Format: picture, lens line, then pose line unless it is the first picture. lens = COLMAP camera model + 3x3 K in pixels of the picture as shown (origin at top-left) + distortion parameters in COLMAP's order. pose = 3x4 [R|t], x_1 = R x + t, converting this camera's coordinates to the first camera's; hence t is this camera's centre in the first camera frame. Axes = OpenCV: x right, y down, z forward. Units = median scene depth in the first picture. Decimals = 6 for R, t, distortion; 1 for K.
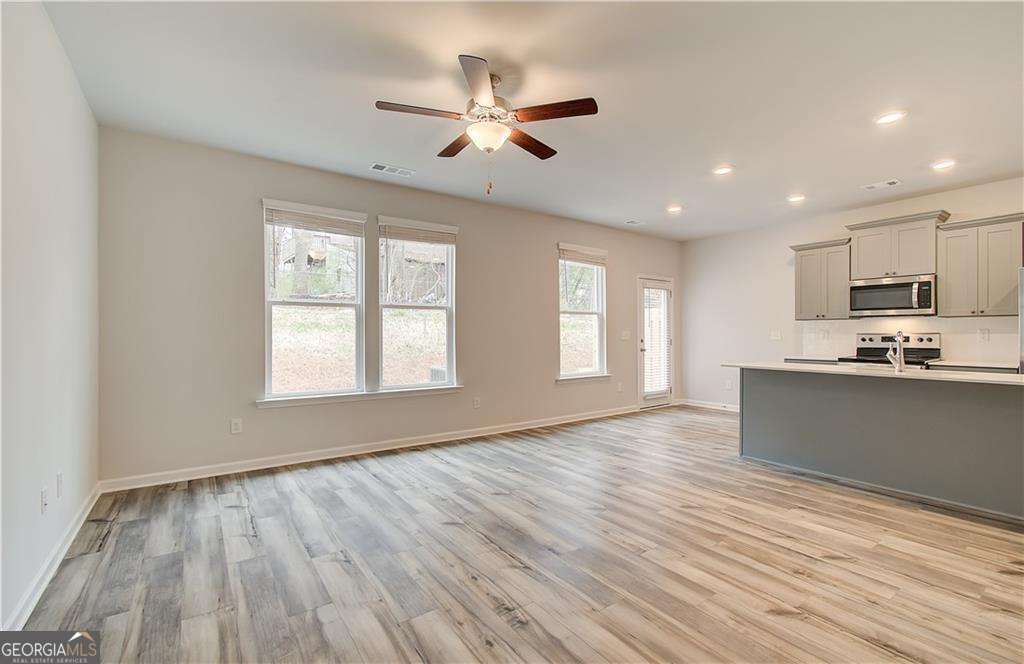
lens RADIAL K [[450.5, 0, 517.2], [0, 450.5, 332.6], [0, 0, 1]] dist [-0.000994, 0.006858]
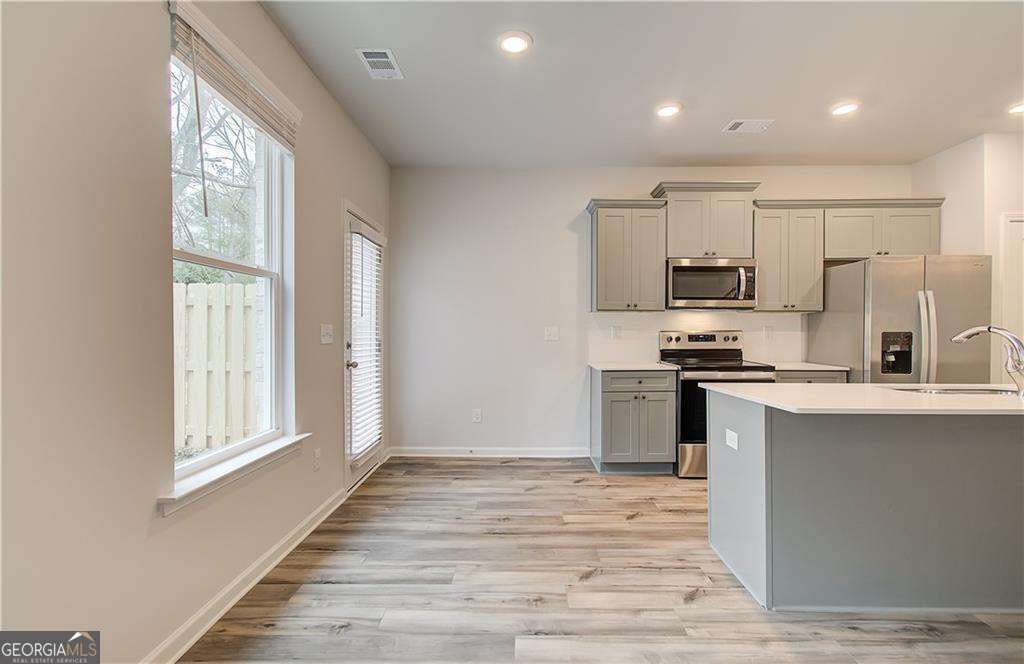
lens RADIAL K [[463.0, 0, 517.8], [0, 463.0, 331.6], [0, 0, 1]] dist [-0.003610, 0.007802]
pose [[0.590741, 0.002564, 0.806857, -0.010950], [-0.002774, 0.999995, -0.001146, 0.005459], [-0.806857, -0.001561, 0.590745, 0.843269]]
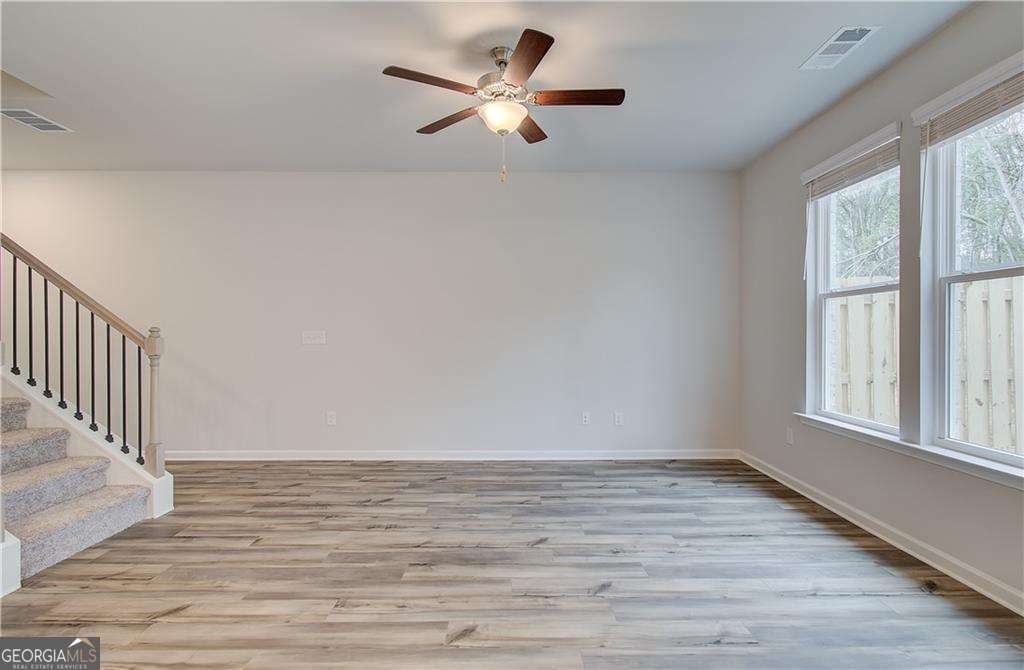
lens RADIAL K [[503.3, 0, 512.0], [0, 503.3, 335.0], [0, 0, 1]] dist [-0.000314, 0.000294]
pose [[-0.576727, 0.003033, -0.816931, 0.431049], [0.002021, 0.999995, 0.002286, -0.000227], [0.816934, -0.000333, -0.576730, 0.915250]]
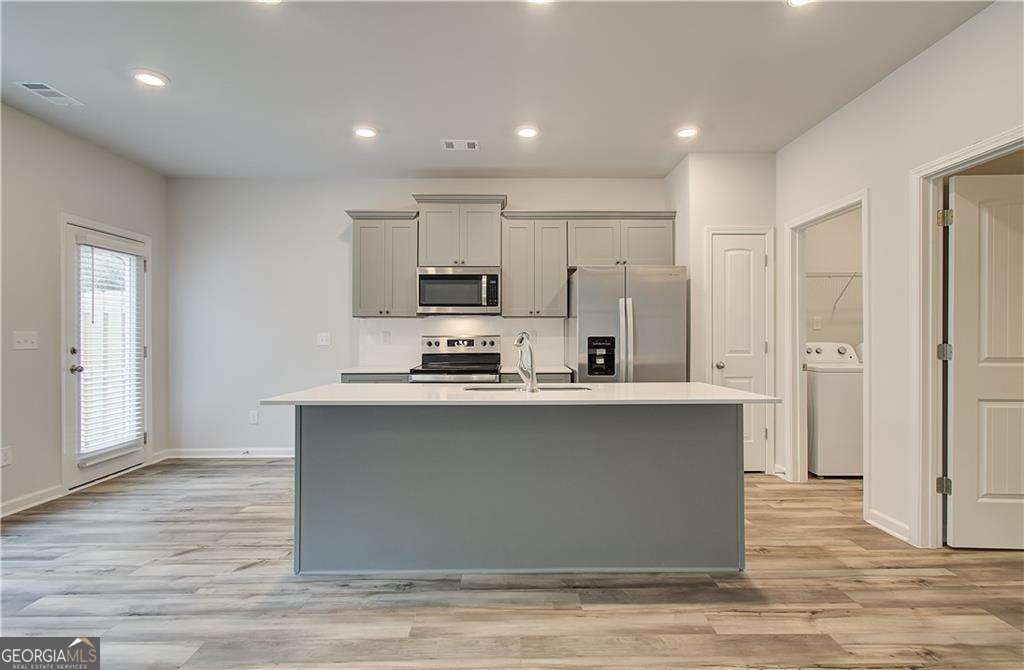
lens RADIAL K [[497.8, 0, 514.8], [0, 497.8, 335.1], [0, 0, 1]] dist [0.002616, 0.000712]
pose [[0.576971, 0.000586, 0.816765, 0.157839], [-0.000217, 1.000000, -0.000564, 0.001281], [-0.816765, 0.000148, 0.576971, 0.422367]]
